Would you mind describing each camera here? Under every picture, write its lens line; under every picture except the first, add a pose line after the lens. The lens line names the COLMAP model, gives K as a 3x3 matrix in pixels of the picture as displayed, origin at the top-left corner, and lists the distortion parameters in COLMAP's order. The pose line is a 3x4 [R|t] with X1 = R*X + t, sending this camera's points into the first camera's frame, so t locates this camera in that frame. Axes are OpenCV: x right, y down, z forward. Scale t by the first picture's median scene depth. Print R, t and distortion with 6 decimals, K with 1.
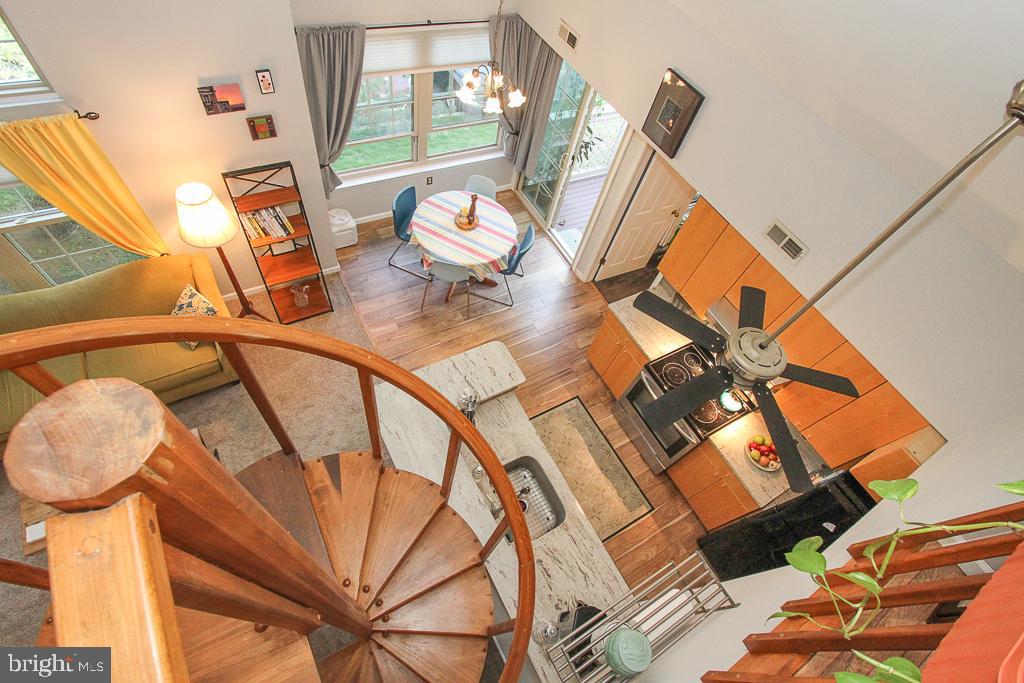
lens RADIAL K [[472.7, 0, 512.7], [0, 472.7, 347.2], [0, 0, 1]] dist [-0.016925, 0.002908]
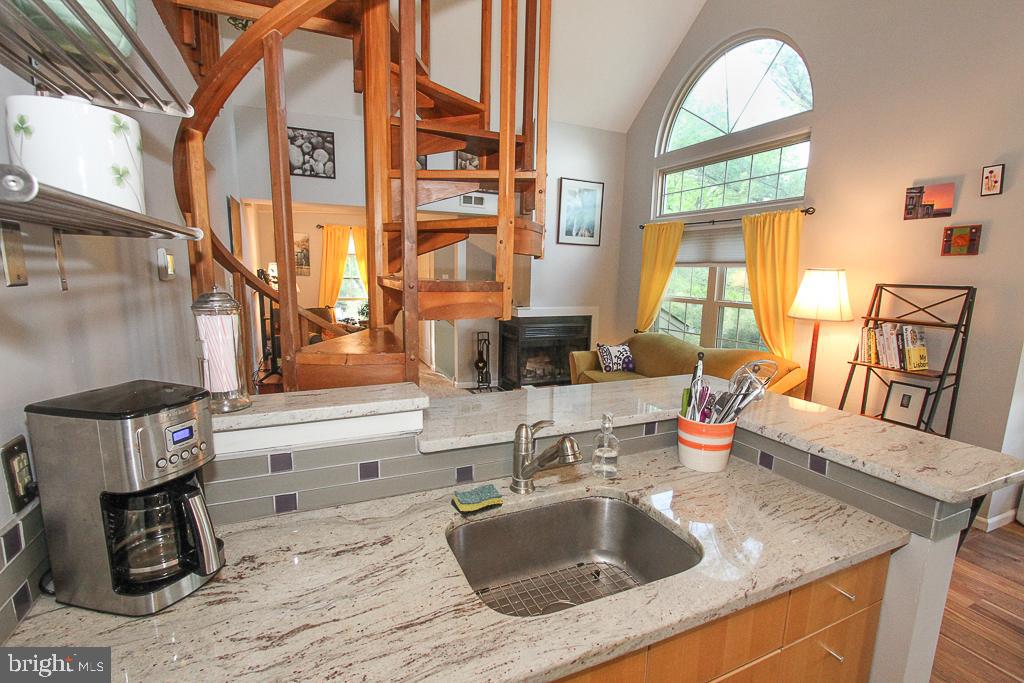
lens RADIAL K [[472.7, 0, 510.5], [0, 472.7, 350.3], [0, 0, 1]] dist [-0.016925, 0.002908]
pose [[-0.092282, -0.014458, -0.995628, 0.299110], [-0.851401, 0.519637, 0.071368, 0.209566], [0.516334, 0.854265, -0.060262, 0.714777]]
